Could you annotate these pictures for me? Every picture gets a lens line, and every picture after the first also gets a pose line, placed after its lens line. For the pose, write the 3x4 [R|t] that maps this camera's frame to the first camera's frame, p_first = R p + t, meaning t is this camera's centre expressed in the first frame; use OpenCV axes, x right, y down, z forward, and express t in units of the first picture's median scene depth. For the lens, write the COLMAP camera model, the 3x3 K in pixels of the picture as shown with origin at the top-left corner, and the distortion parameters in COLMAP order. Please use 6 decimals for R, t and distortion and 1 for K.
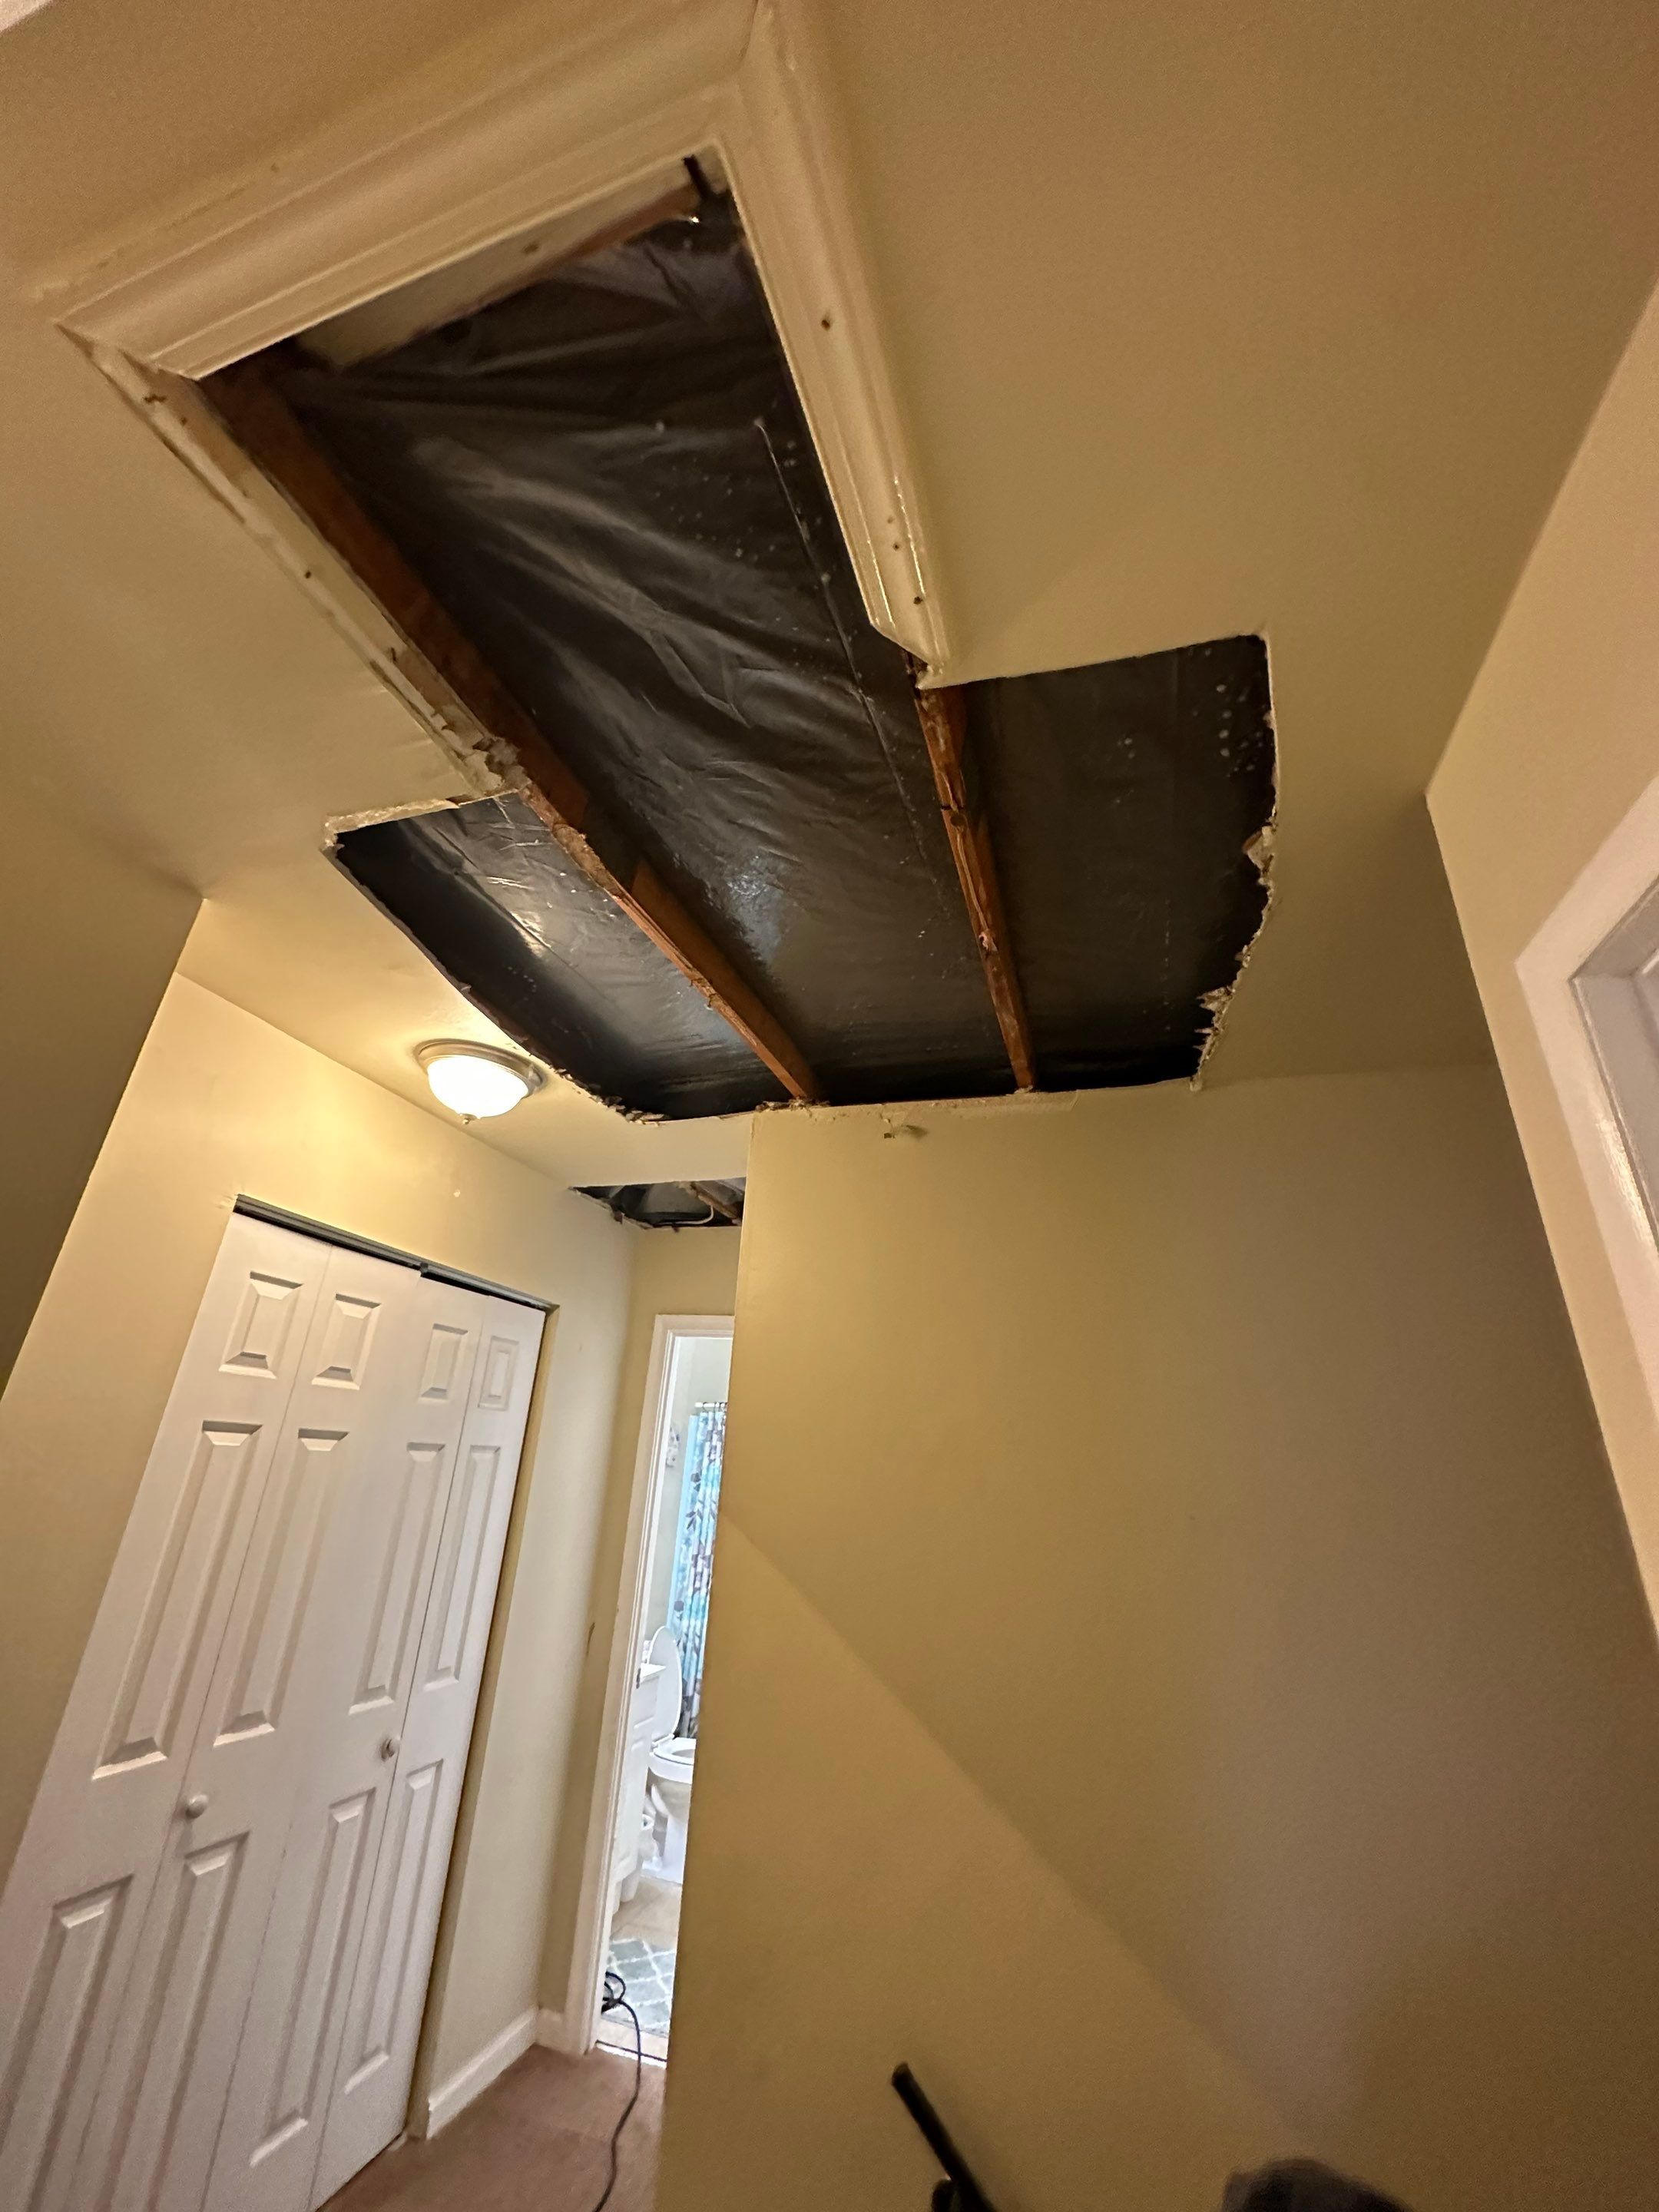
lens RADIAL K [[880.3, 0, 829.5], [0, 880.3, 1106.0], [0, 0, 1]] dist [-0.003469, 0.000094]
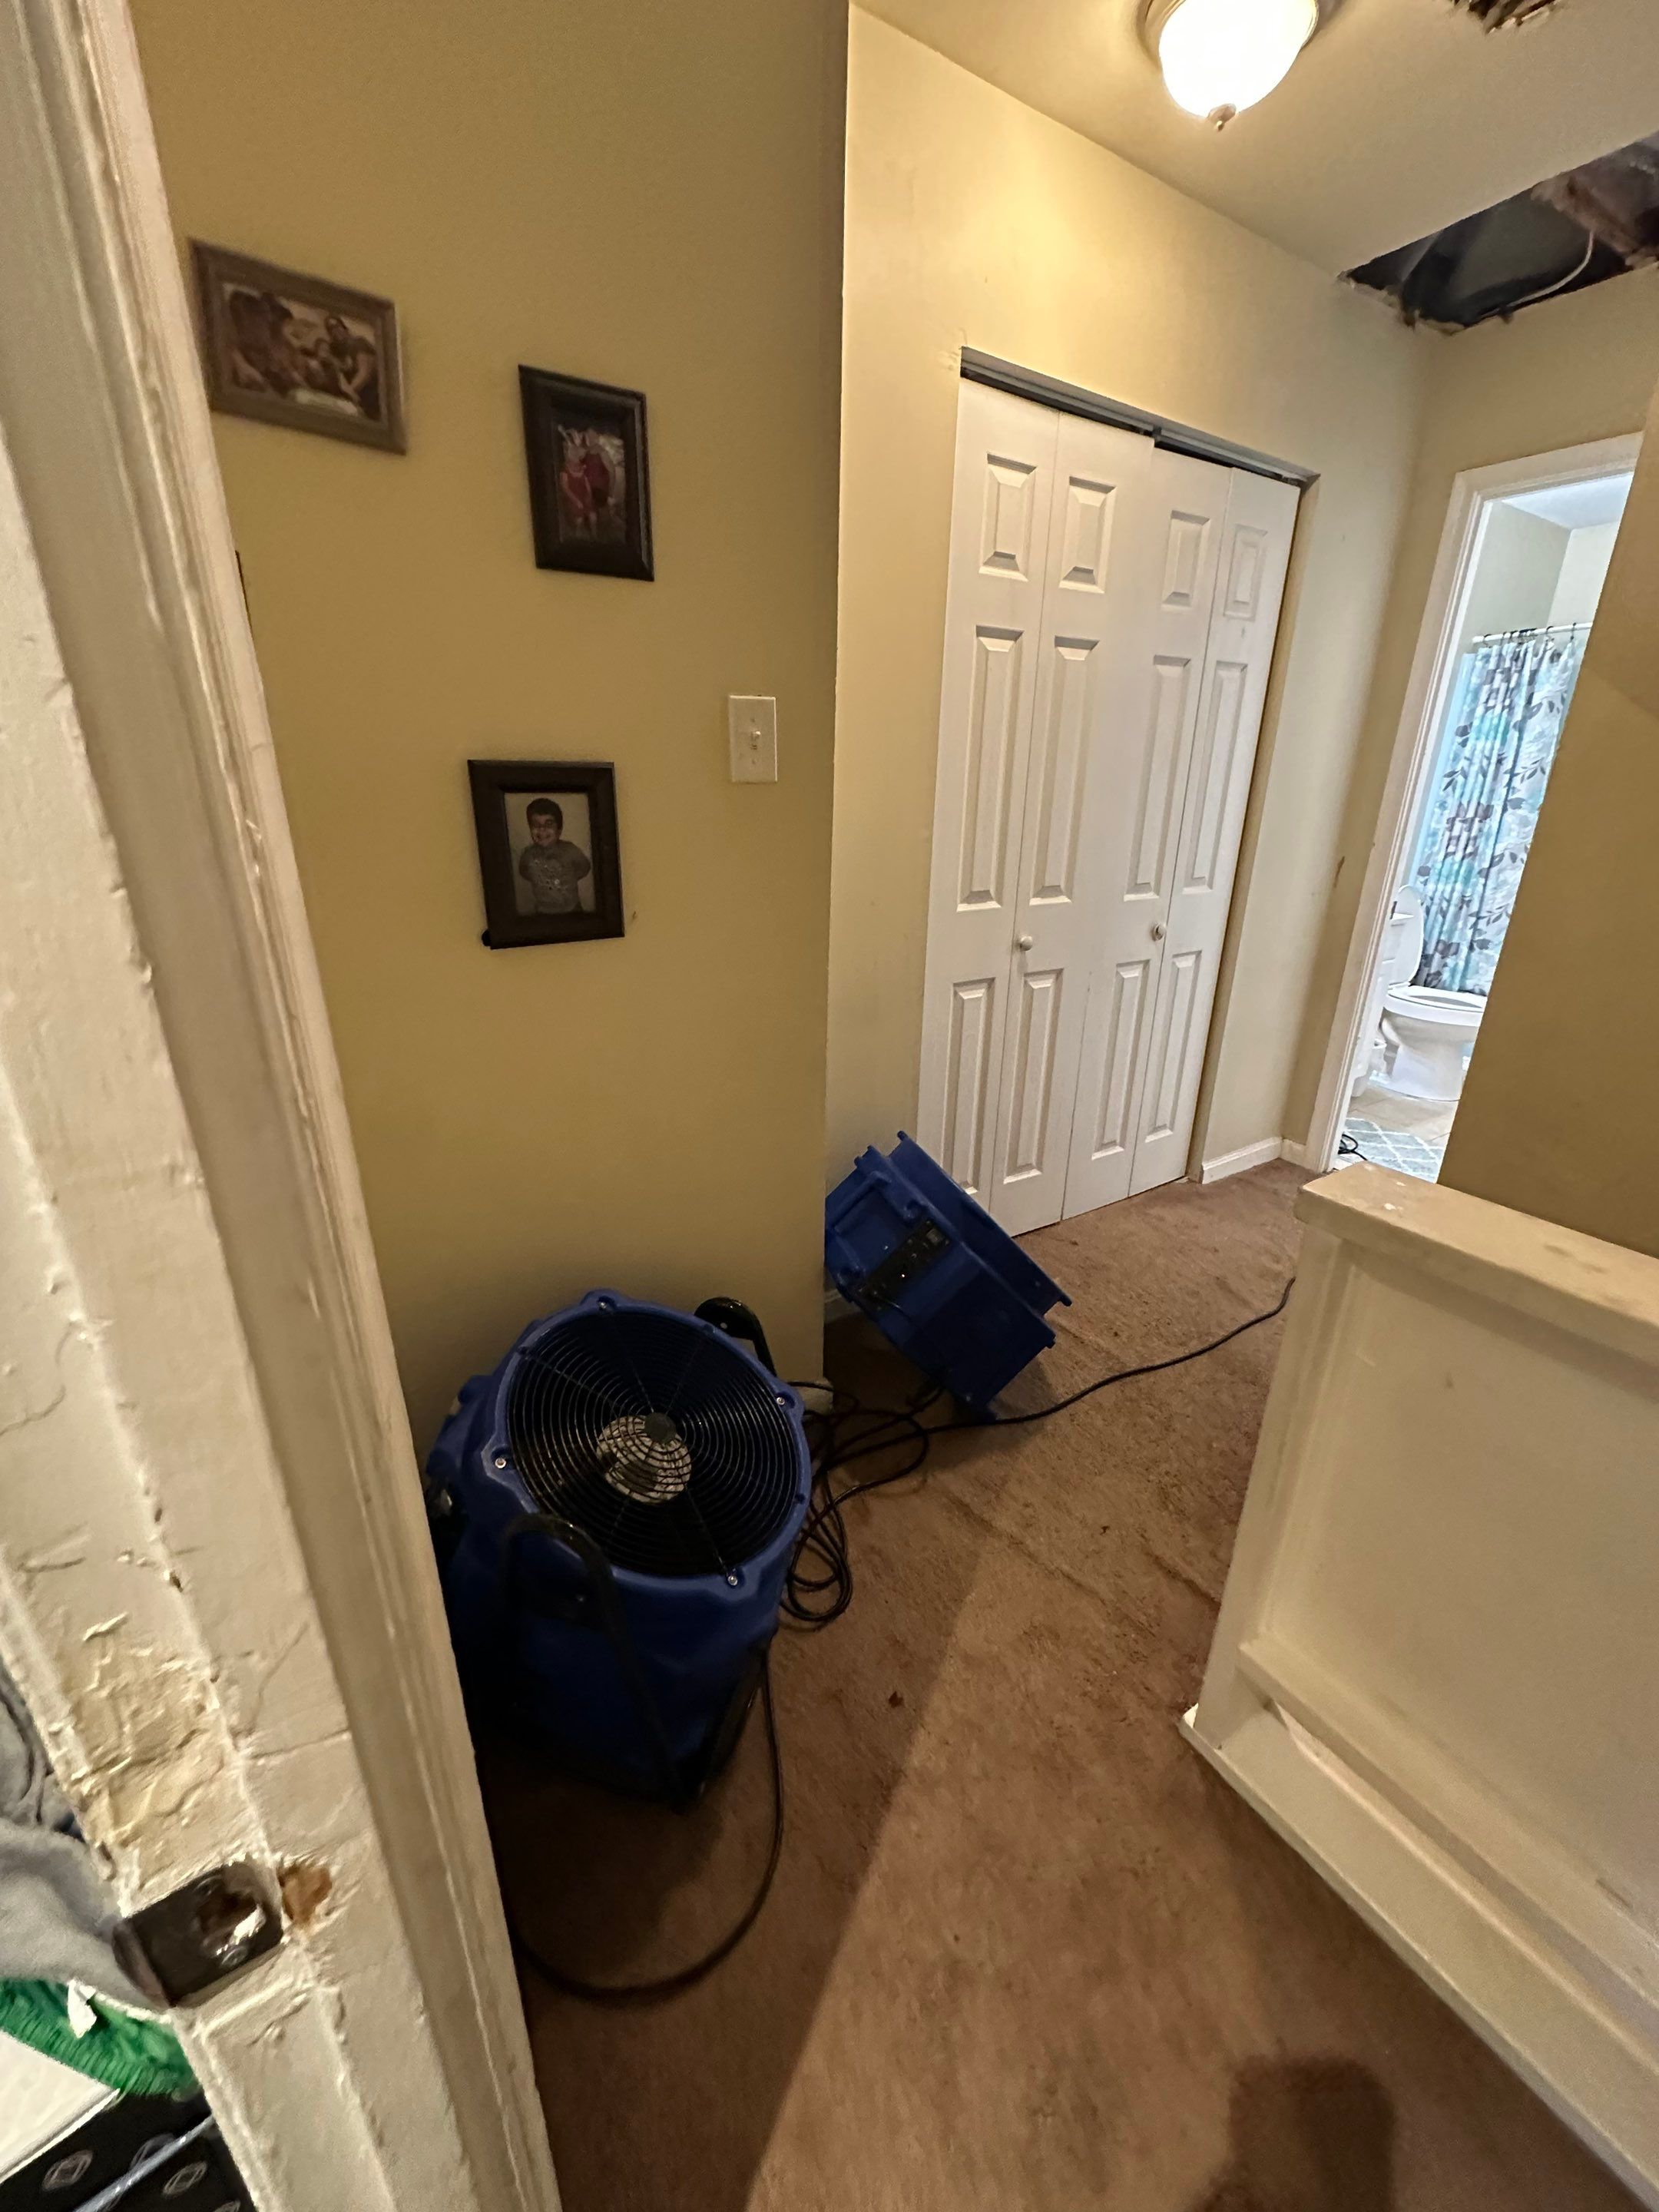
lens RADIAL K [[880.3, 0, 829.5], [0, 880.3, 1106.0], [0, 0, 1]] dist [-0.003469, 0.000094]
pose [[0.766700, 0.184780, -0.614840, -0.073719], [0.275248, 0.770597, 0.574821, 0.115029], [0.580009, -0.609948, 0.539956, -0.014037]]
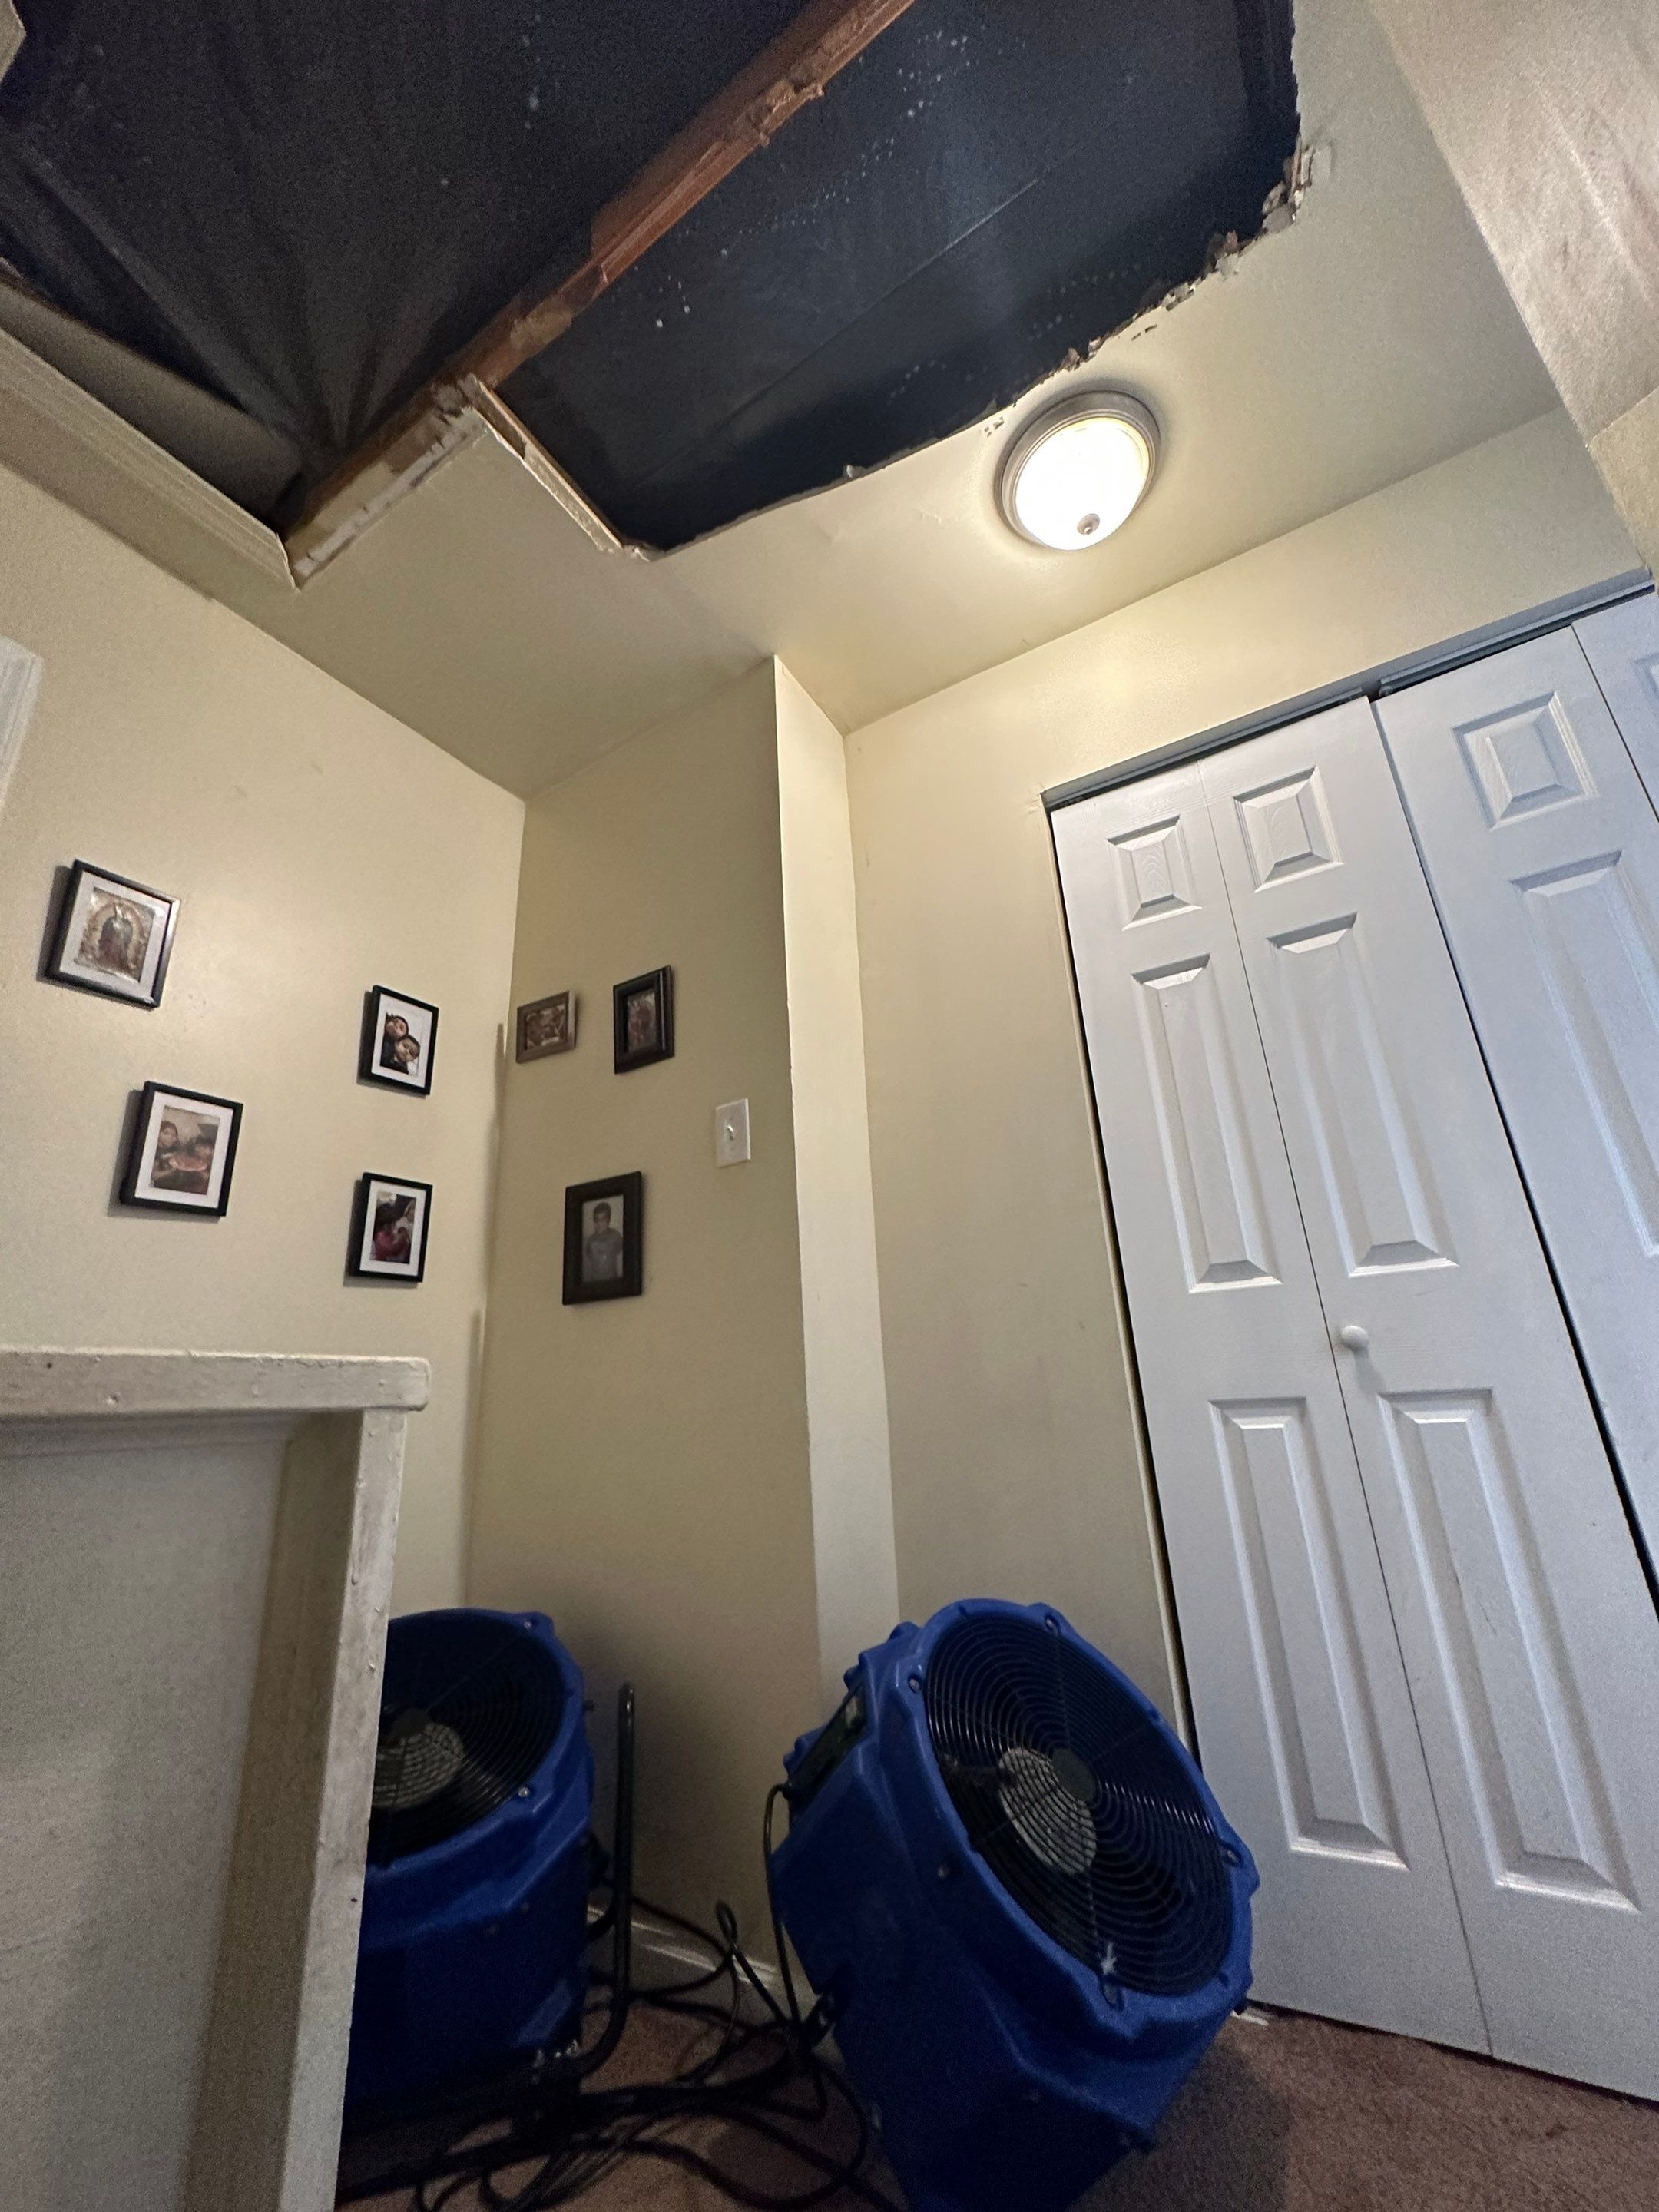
lens RADIAL K [[880.3, 0, 829.5], [0, 880.3, 1106.0], [0, 0, 1]] dist [-0.003469, 0.000094]
pose [[-0.237299, -0.359446, -0.902490, 0.128796], [0.408321, 0.806066, -0.428405, 0.574176], [0.881455, -0.470166, -0.044509, 0.531485]]
